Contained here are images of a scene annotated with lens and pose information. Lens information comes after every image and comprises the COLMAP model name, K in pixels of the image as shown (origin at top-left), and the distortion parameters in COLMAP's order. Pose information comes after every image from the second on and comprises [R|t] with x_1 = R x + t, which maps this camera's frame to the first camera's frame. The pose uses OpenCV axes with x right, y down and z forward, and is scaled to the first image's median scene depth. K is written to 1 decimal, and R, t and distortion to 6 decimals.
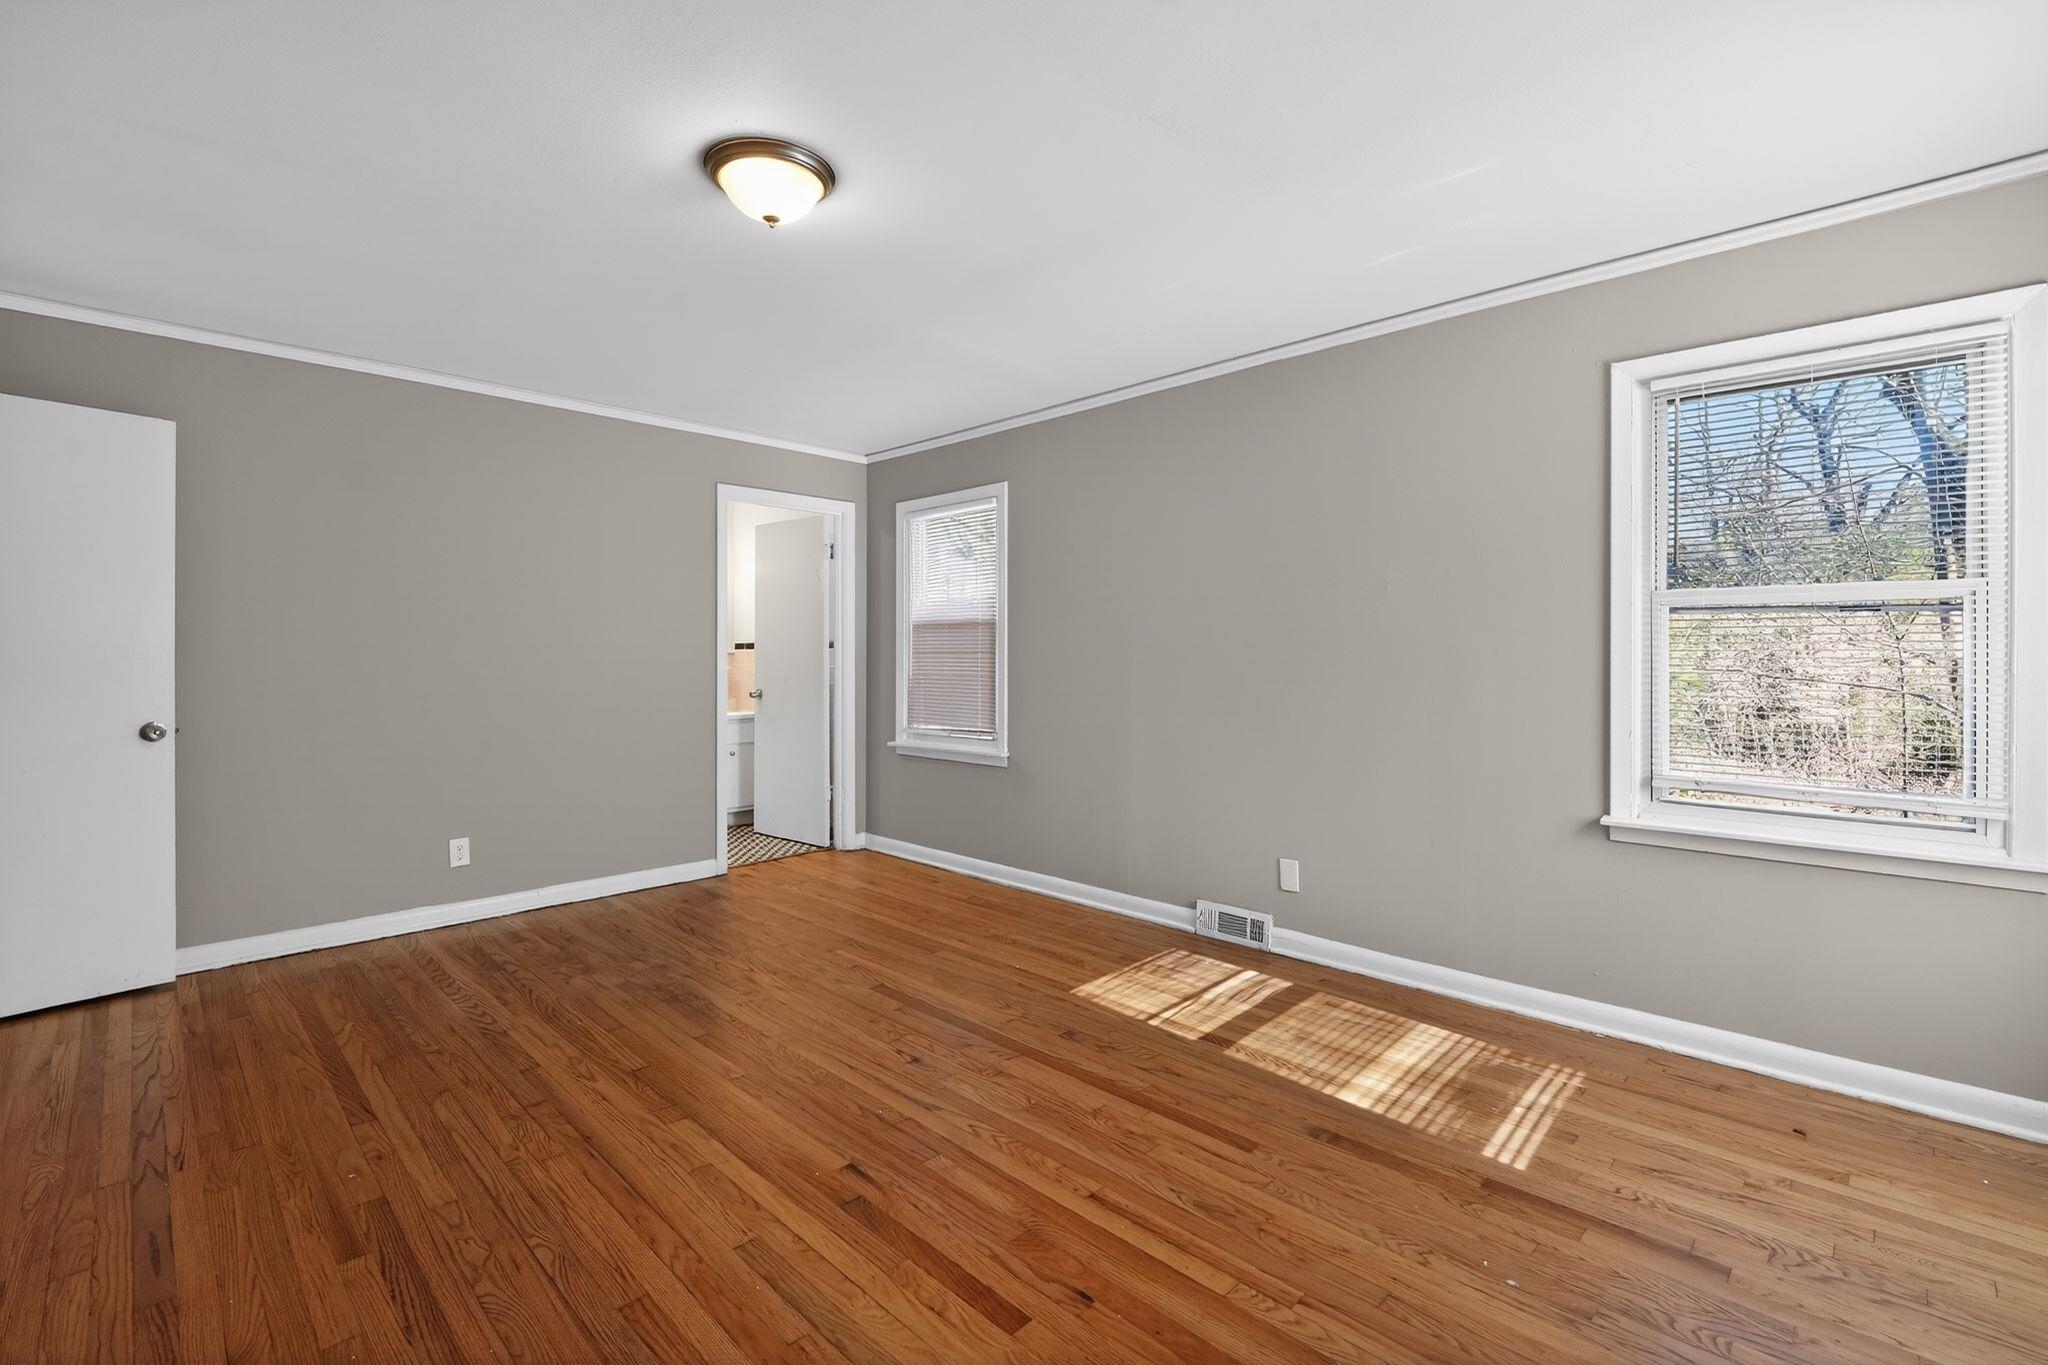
lens RADIAL K [[899.4, 0, 1023.4], [0, 899.4, 658.3], [0, 0, 1]] dist [-0.019226, 0.003293]
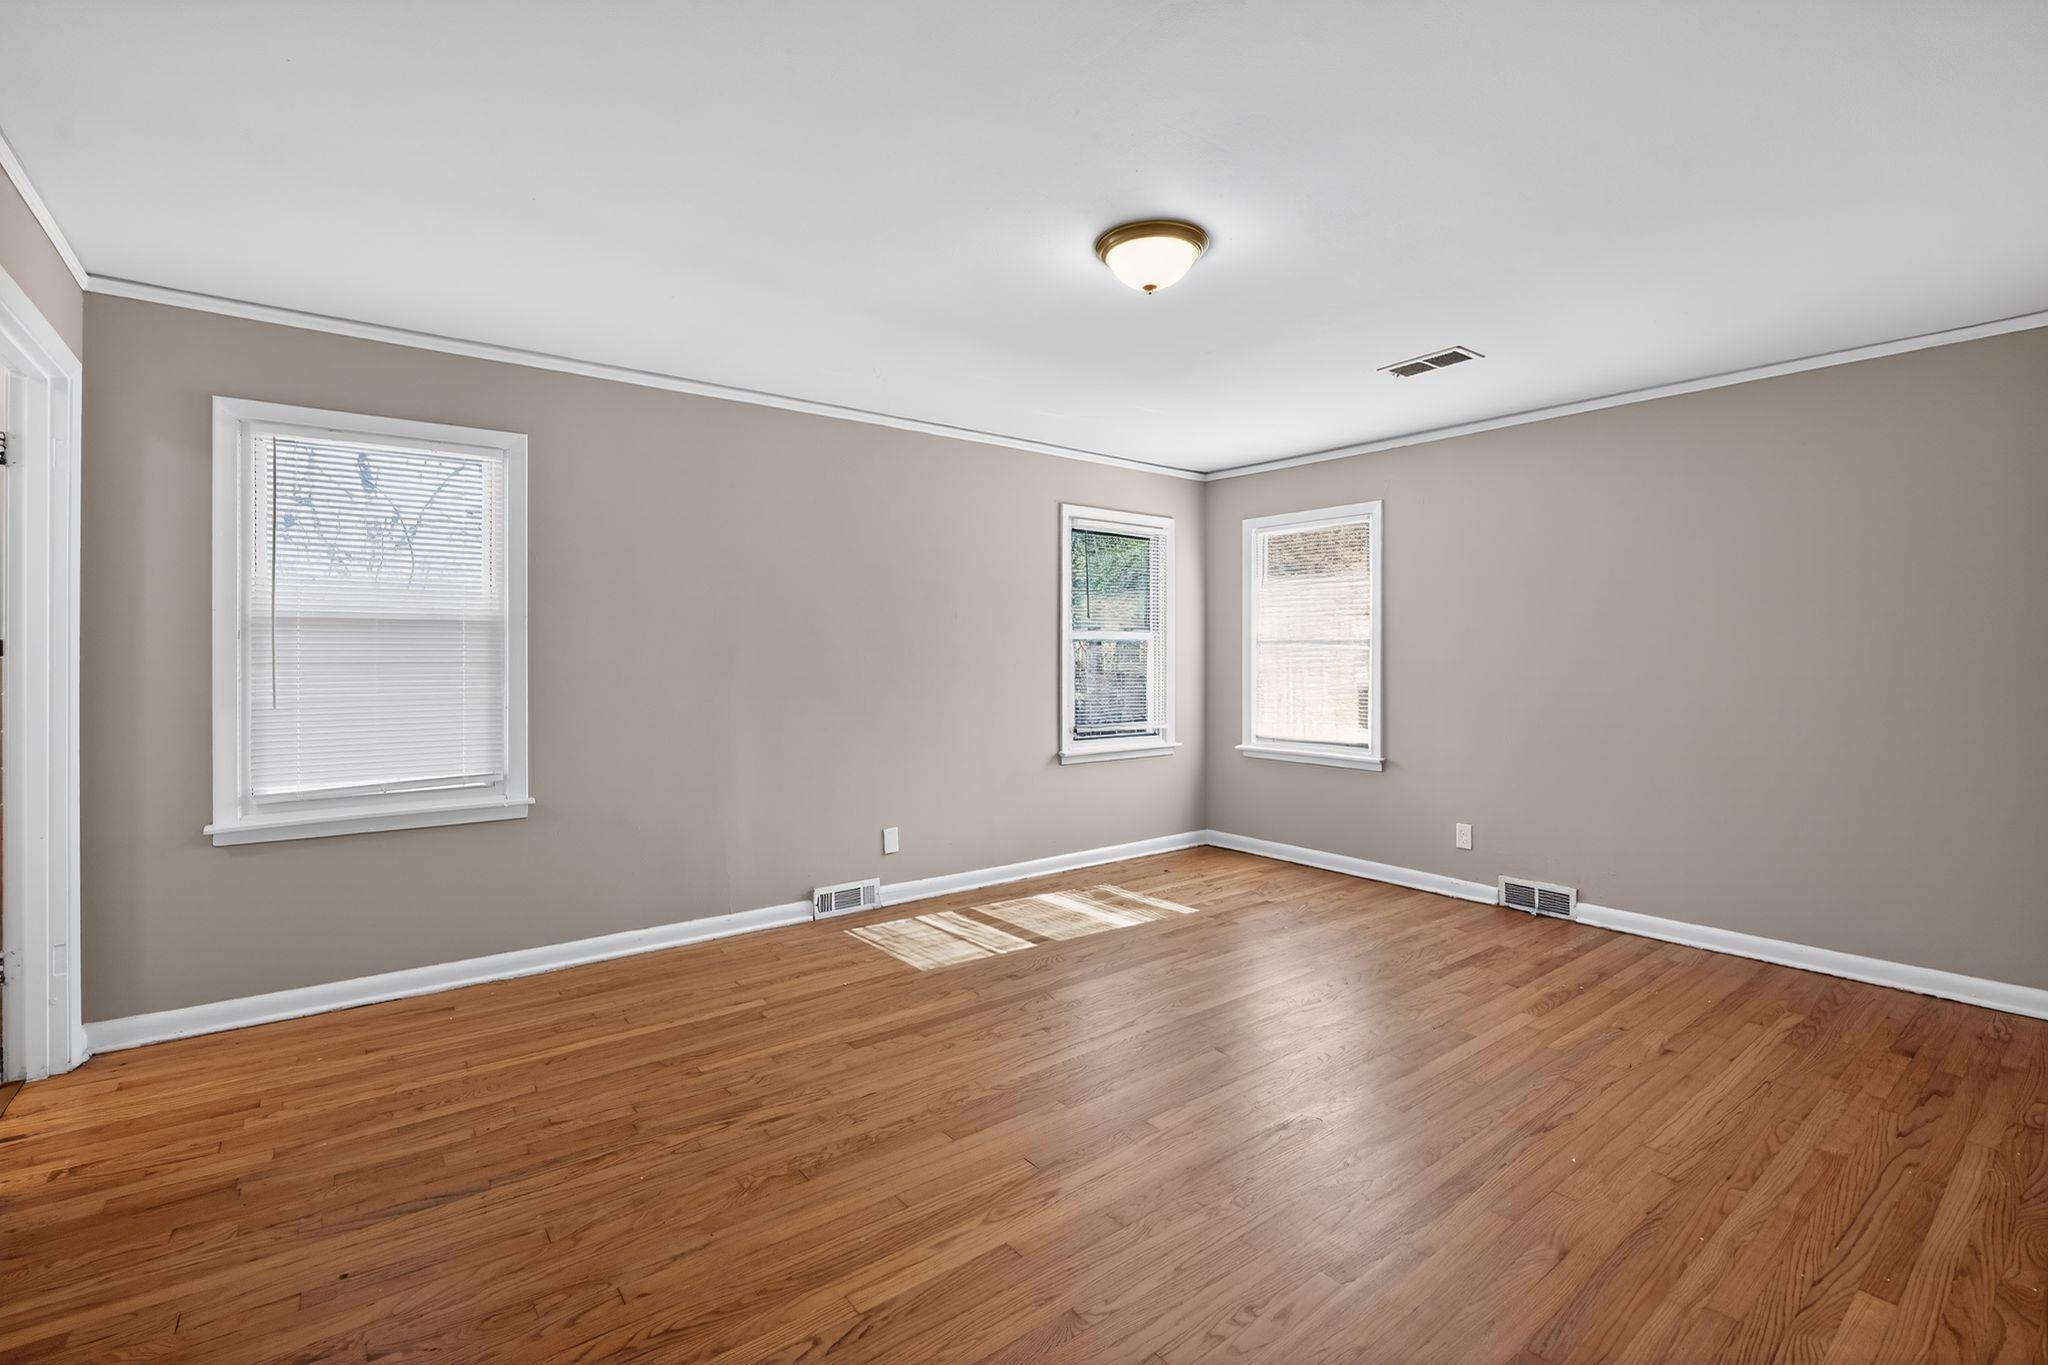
lens RADIAL K [[899.4, 0, 1023.4], [0, 899.4, 658.3], [0, 0, 1]] dist [-0.019226, 0.003293]
pose [[0.138968, -0.004854, 0.990285, -1.038841], [0.002919, 0.999986, 0.004492, -0.019635], [-0.990293, 0.002266, 0.138980, 0.727801]]
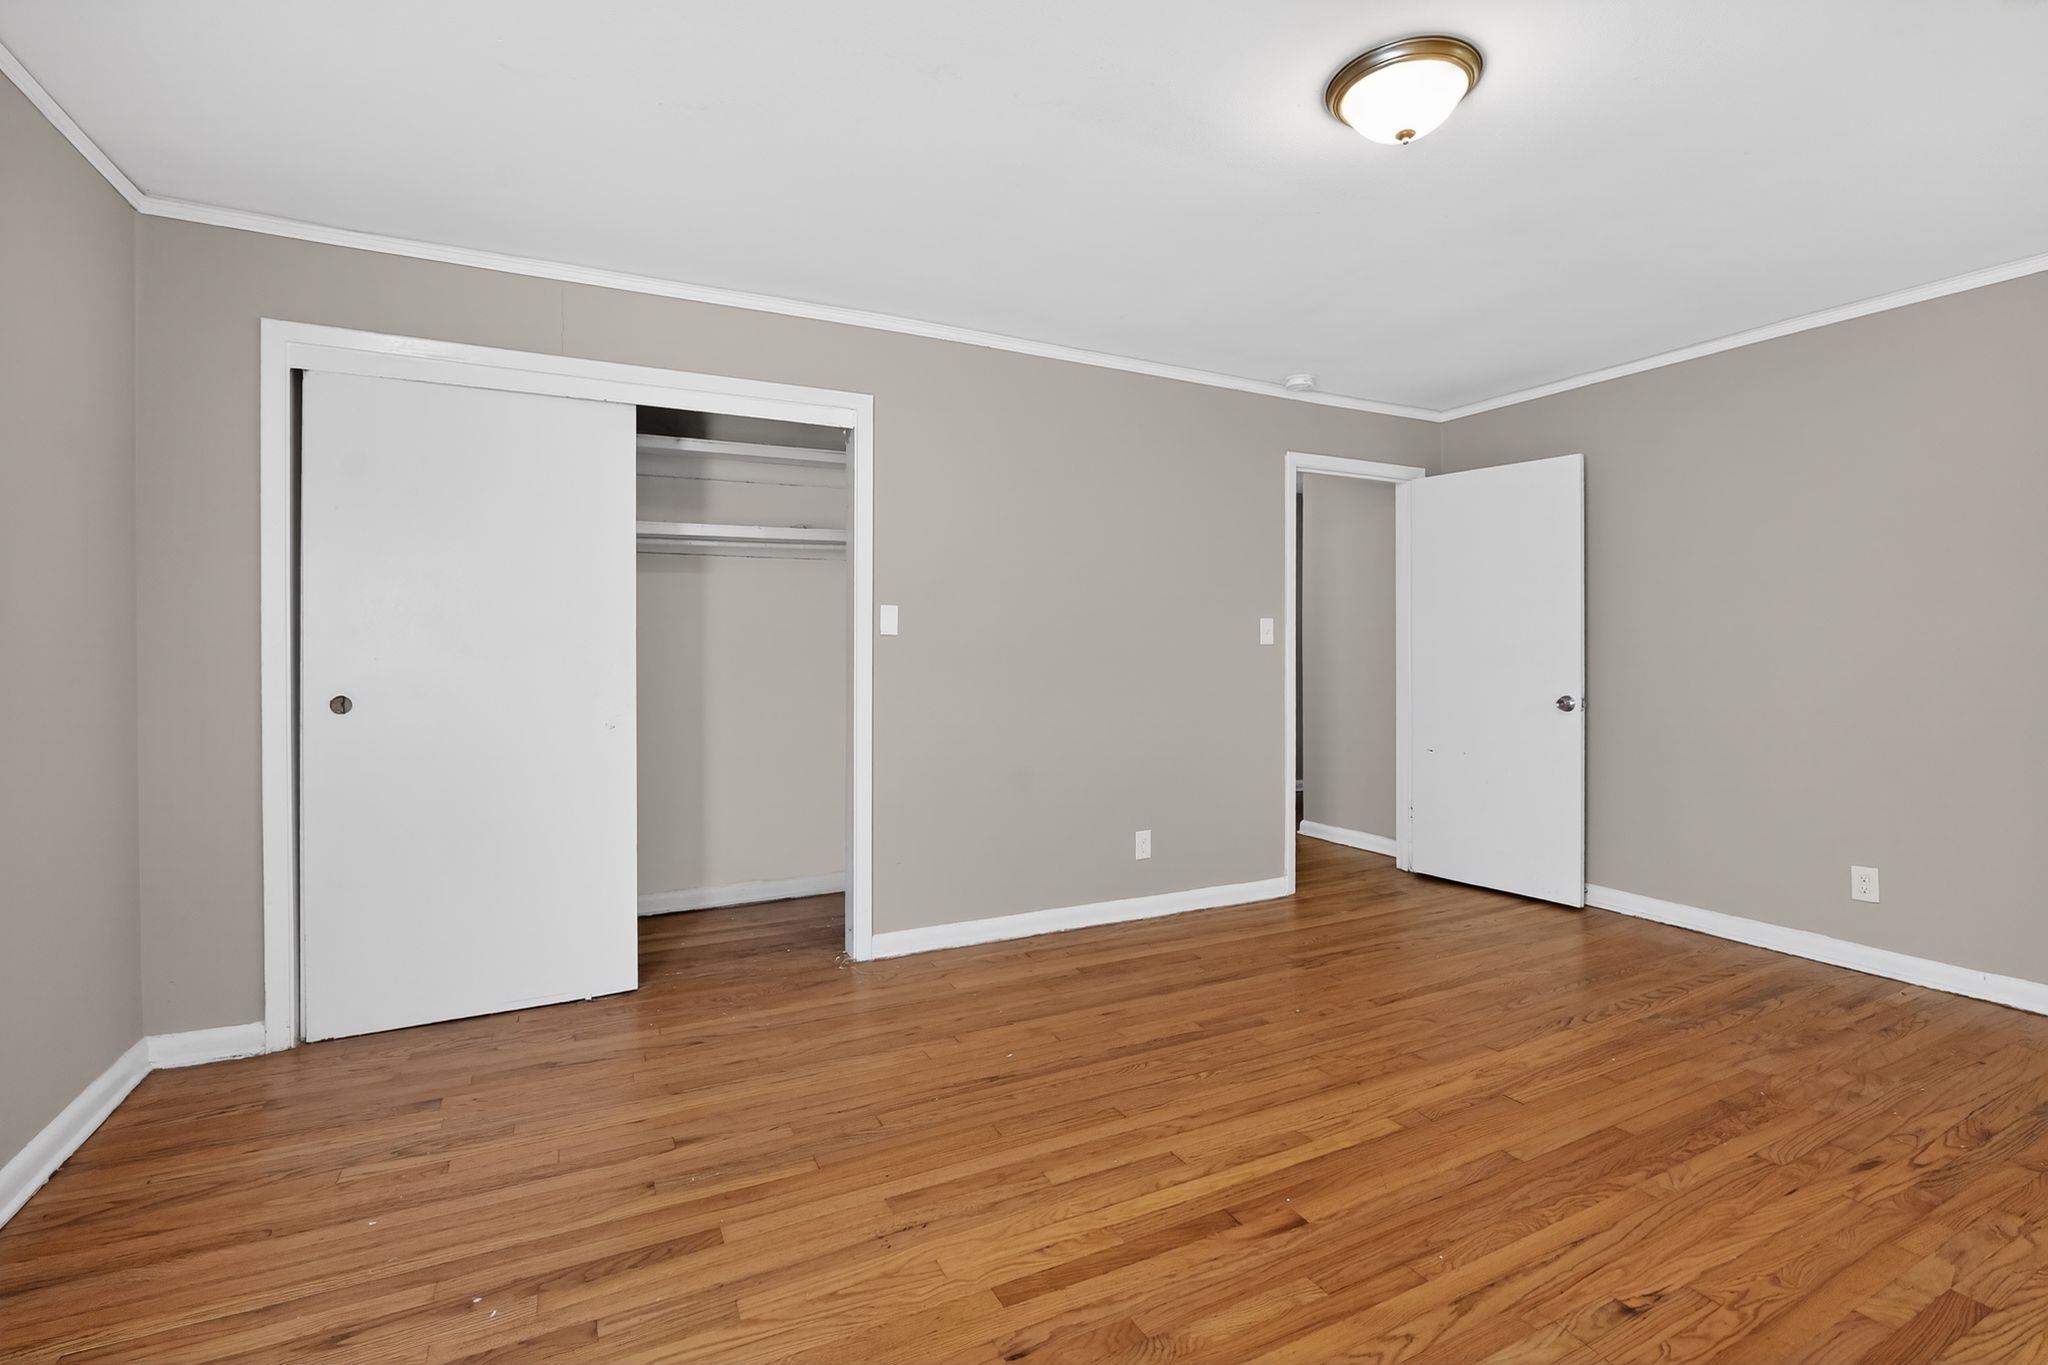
lens RADIAL K [[907.9, 0, 1027.7], [0, 907.9, 645.1], [0, 0, 1]] dist [-0.021814, 0.003479]
pose [[-0.313754, -0.005143, -0.949490, 0.477933], [-0.002753, 0.999986, -0.004507, 0.007825], [0.949500, 0.001200, -0.313764, 0.673536]]
